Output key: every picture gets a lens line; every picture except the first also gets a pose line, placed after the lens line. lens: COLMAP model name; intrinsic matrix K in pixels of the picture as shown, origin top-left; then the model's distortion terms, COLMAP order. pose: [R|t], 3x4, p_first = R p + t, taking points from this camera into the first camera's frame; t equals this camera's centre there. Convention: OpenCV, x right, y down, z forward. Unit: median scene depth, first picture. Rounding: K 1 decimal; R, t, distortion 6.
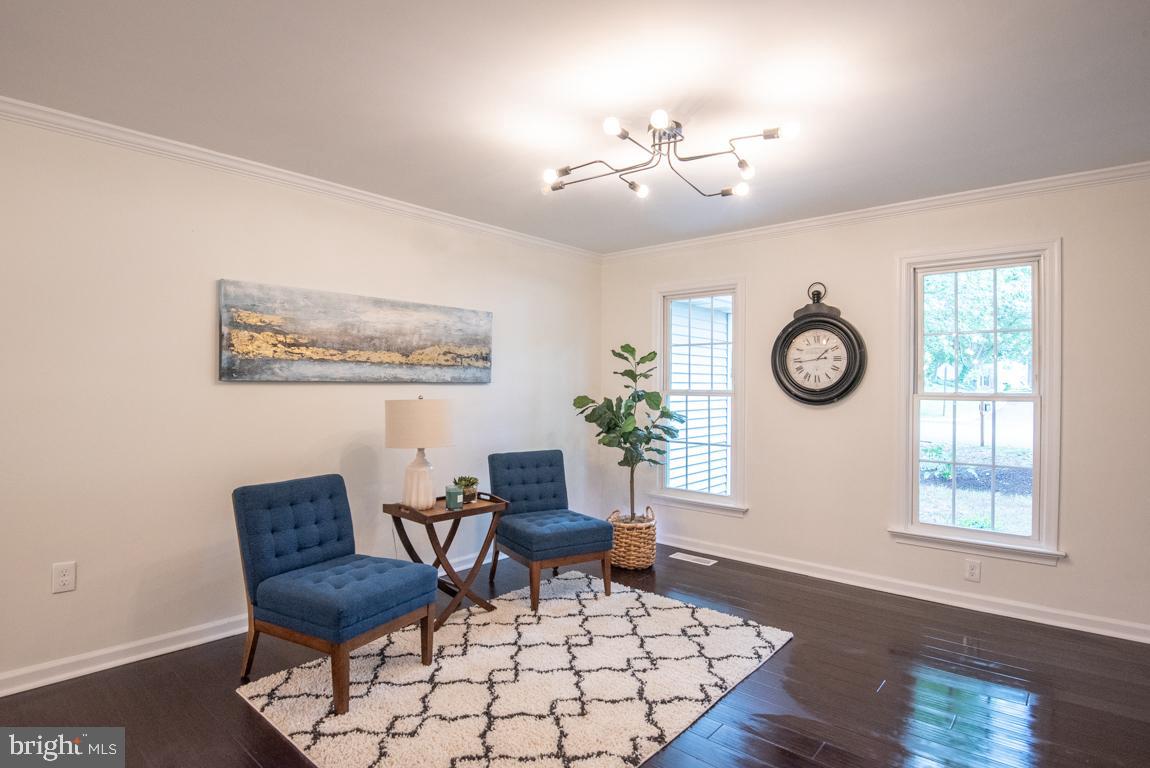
lens RADIAL K [[603.4, 0, 578.6], [0, 603.4, 379.9], [0, 0, 1]] dist [-0.025420, -0.000999]
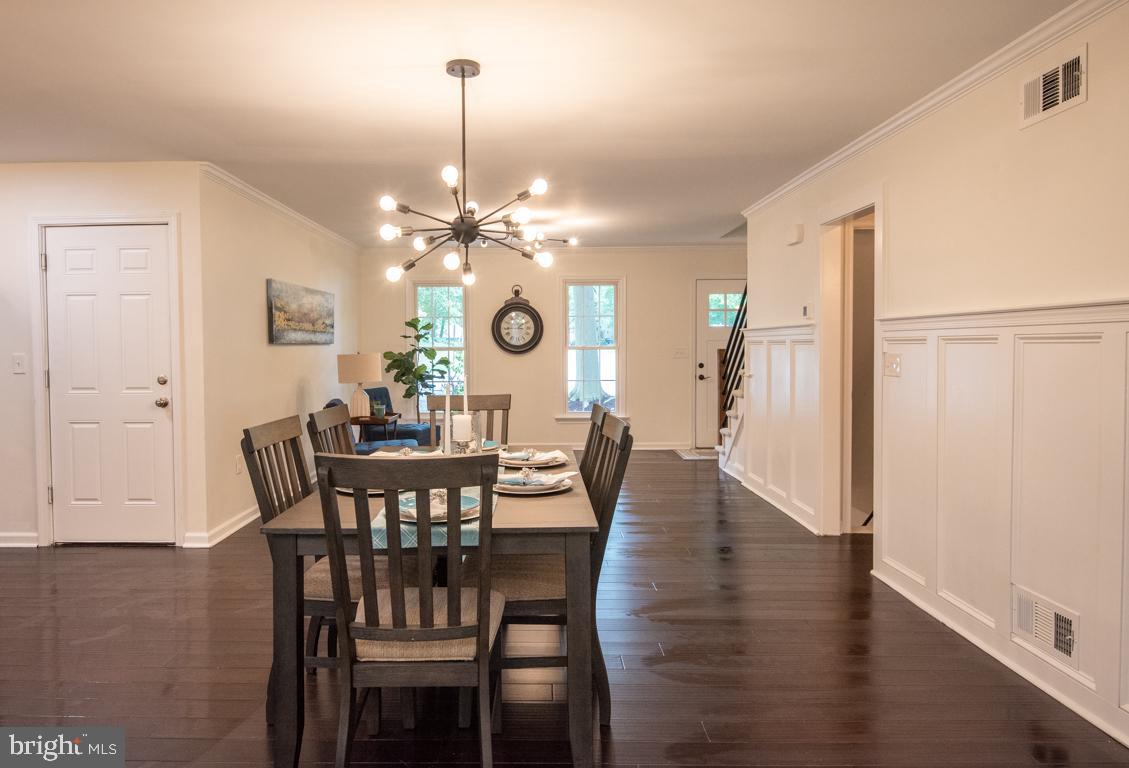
lens RADIAL K [[716.7, 0, 564.5], [0, 716.7, 384.0], [0, 0, 1]] dist [0.000460, -0.000006]
pose [[0.732826, -0.047906, 0.678727, -0.956411], [0.003024, 0.997738, 0.067157, -0.012211], [-0.680409, -0.047162, 0.731313, -0.658981]]
